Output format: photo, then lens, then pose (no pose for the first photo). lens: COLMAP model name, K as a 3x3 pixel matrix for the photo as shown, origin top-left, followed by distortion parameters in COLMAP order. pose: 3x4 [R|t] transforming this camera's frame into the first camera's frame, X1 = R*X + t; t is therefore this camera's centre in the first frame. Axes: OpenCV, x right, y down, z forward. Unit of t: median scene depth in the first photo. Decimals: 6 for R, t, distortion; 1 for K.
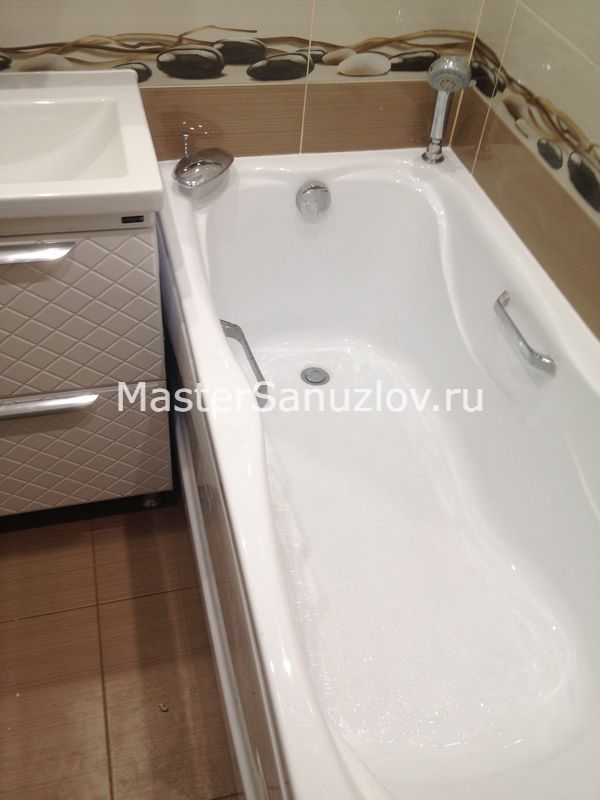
lens RADIAL K [[748.8, 0, 300.8], [0, 748.8, 383.0], [0, 0, 1]] dist [0.022767, 0.000000]
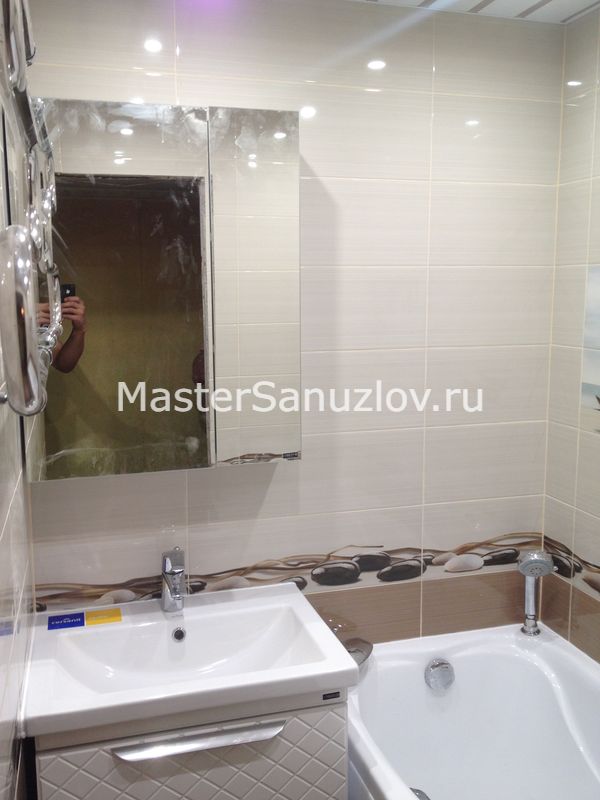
lens RADIAL K [[748.8, 0, 292.3], [0, 748.8, 393.4], [0, 0, 1]] dist [0.022767, 0.000000]
pose [[0.995938, -0.089337, 0.011280, -0.200472], [0.078373, 0.798325, -0.597105, 0.090062], [0.044338, 0.595563, 0.802084, -0.217474]]
